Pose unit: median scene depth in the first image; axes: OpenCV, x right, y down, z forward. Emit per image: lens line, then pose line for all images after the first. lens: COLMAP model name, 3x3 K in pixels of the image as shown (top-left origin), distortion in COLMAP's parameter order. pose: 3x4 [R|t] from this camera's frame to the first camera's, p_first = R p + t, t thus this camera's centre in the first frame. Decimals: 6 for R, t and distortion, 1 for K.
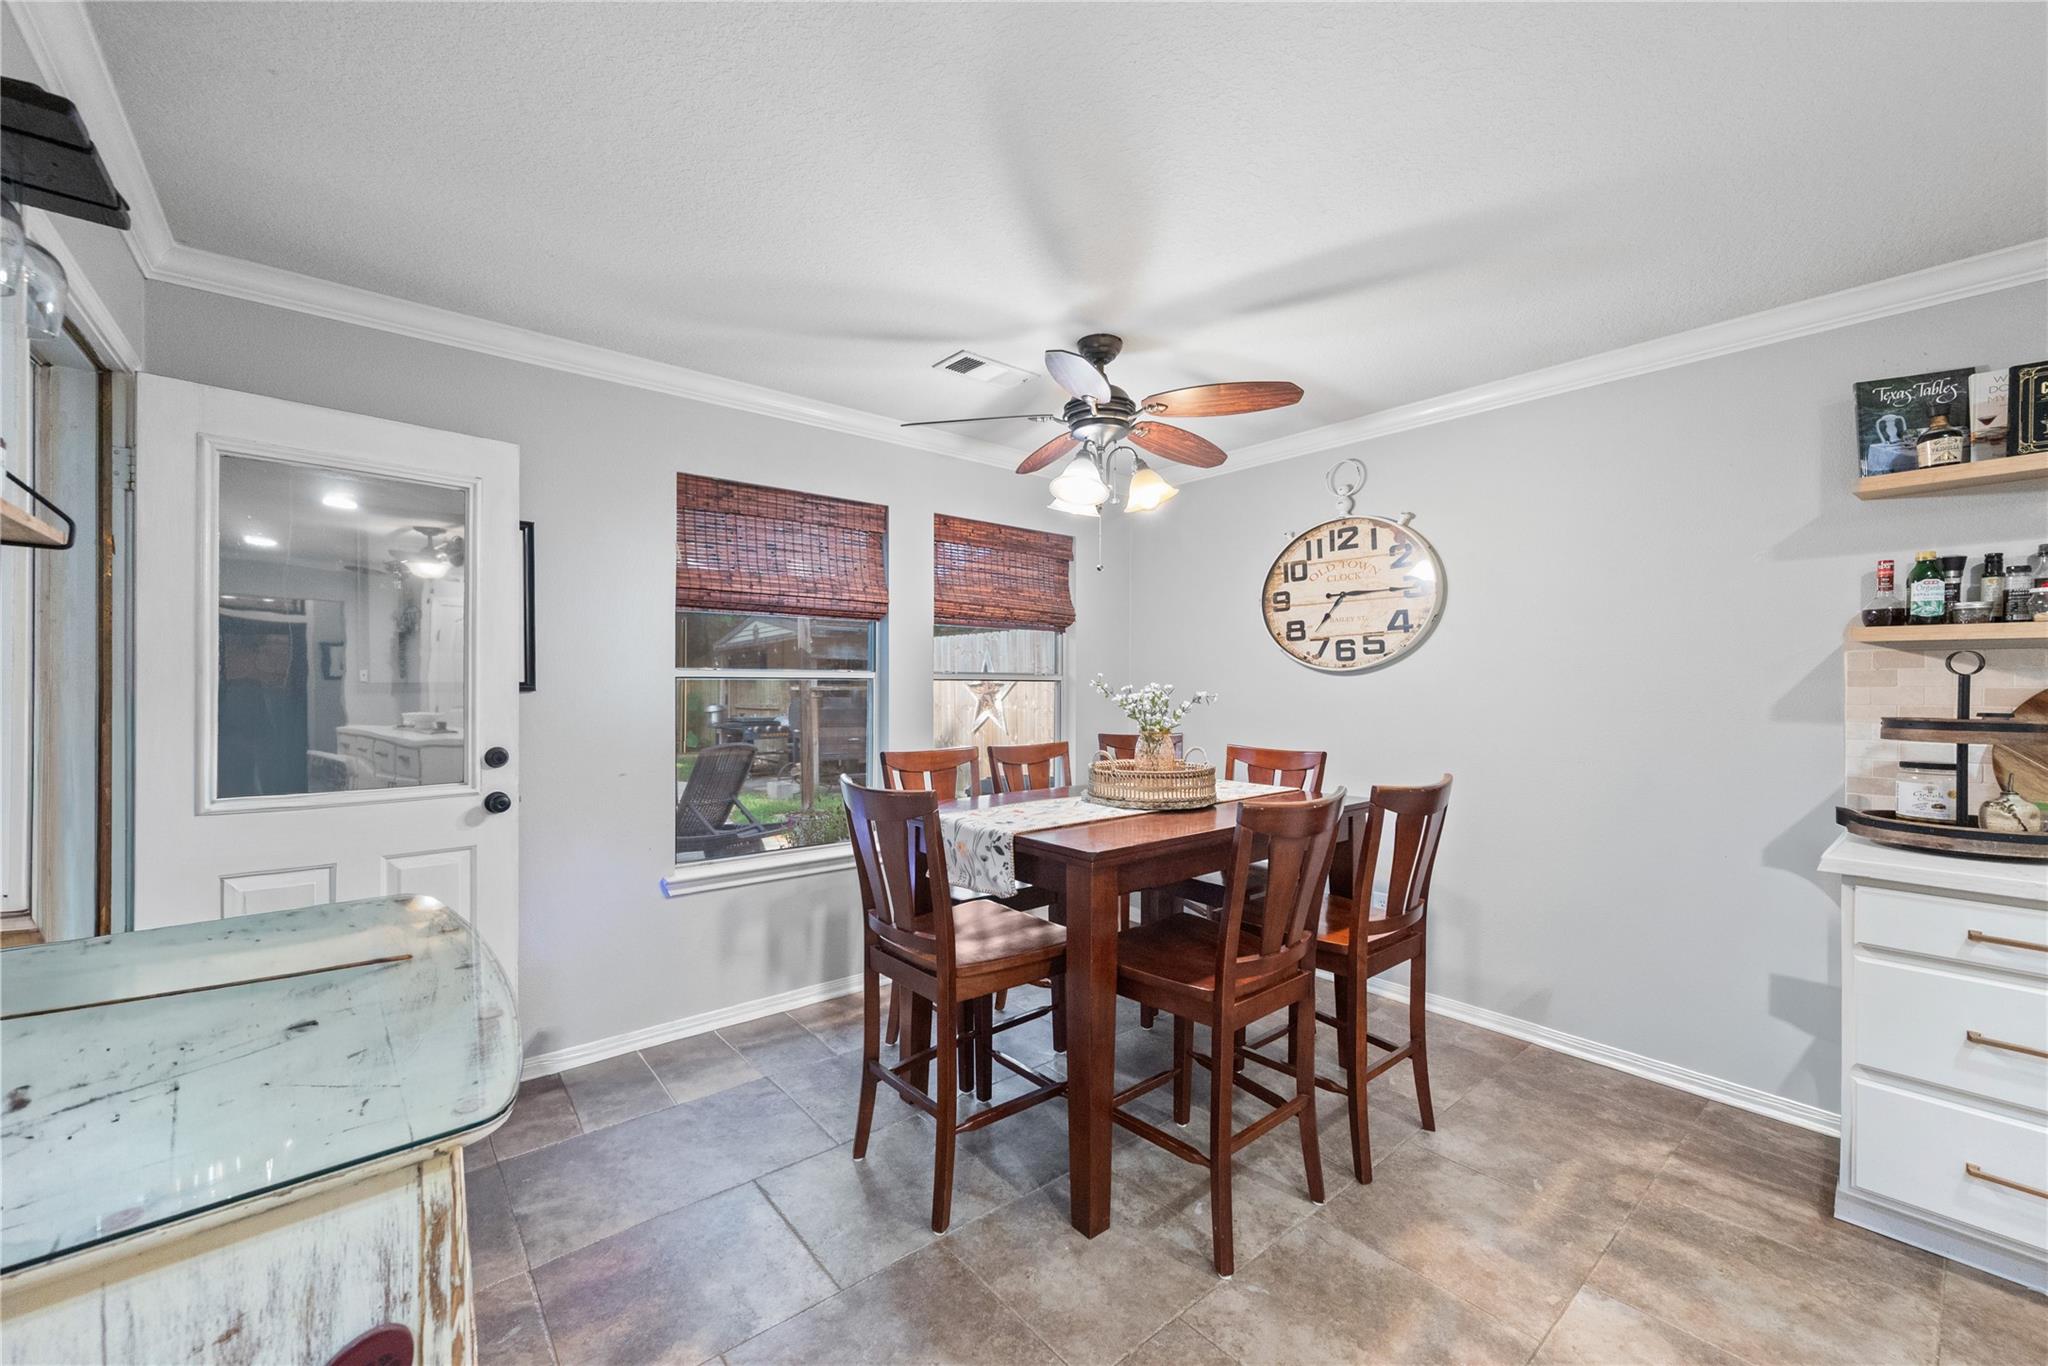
lens RADIAL K [[805.7, 0, 1018.9], [0, 805.7, 687.3], [0, 0, 1]] dist [-0.001827, -0.000015]
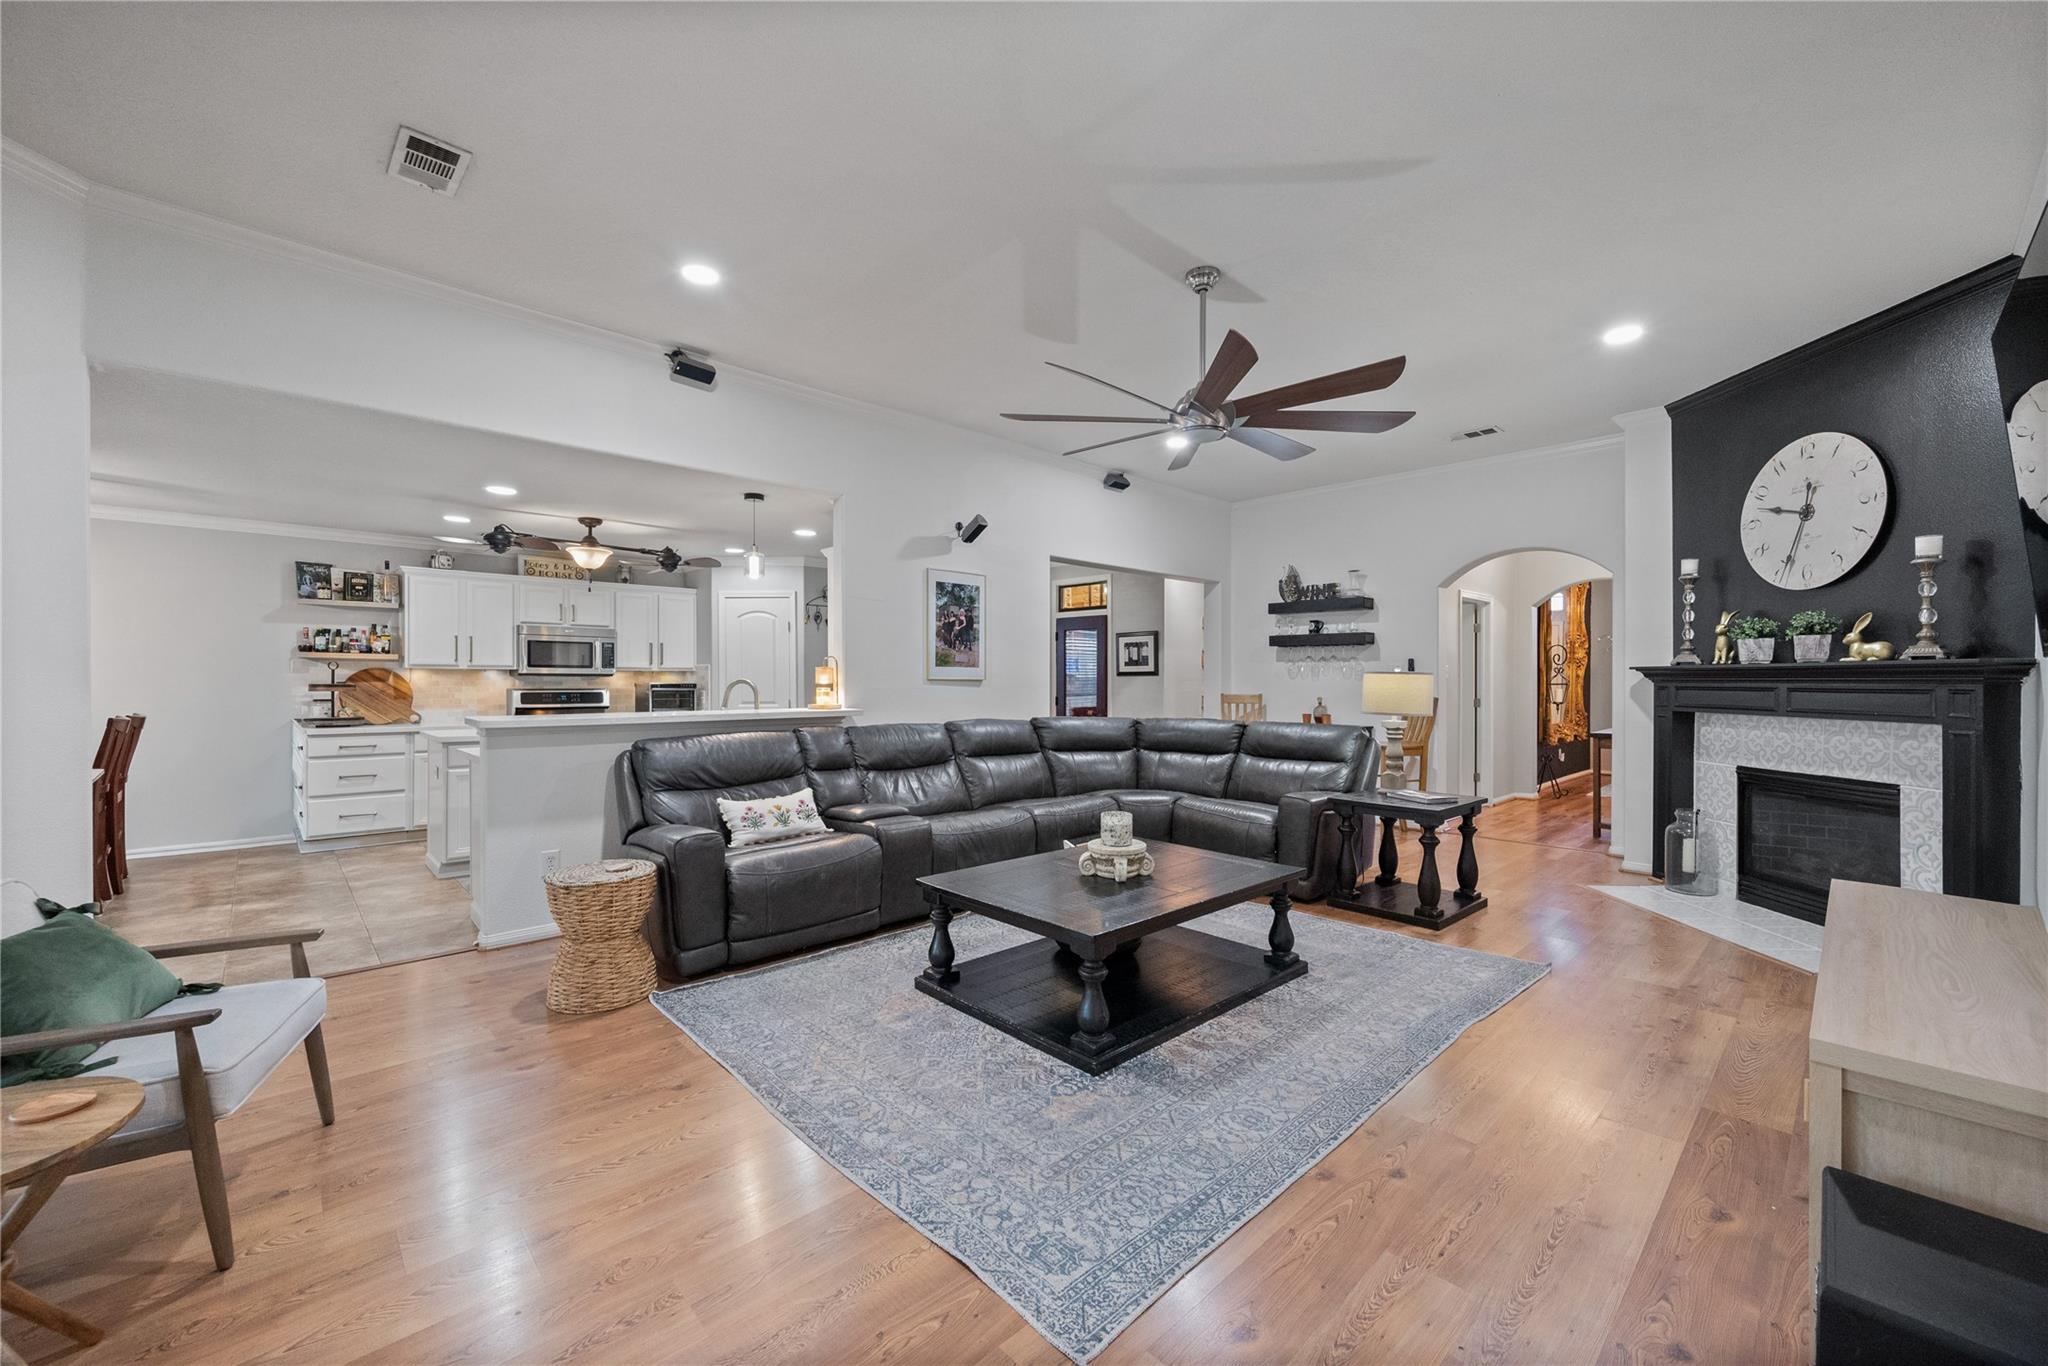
lens RADIAL K [[805.7, 0, 1039.8], [0, 805.7, 682.3], [0, 0, 1]] dist [-0.001827, -0.000015]
pose [[-0.080163, -0.007076, 0.996757, -1.995824], [0.002280, 0.999971, 0.007282, 0.015911], [-0.996779, 0.002857, -0.080145, -1.370585]]
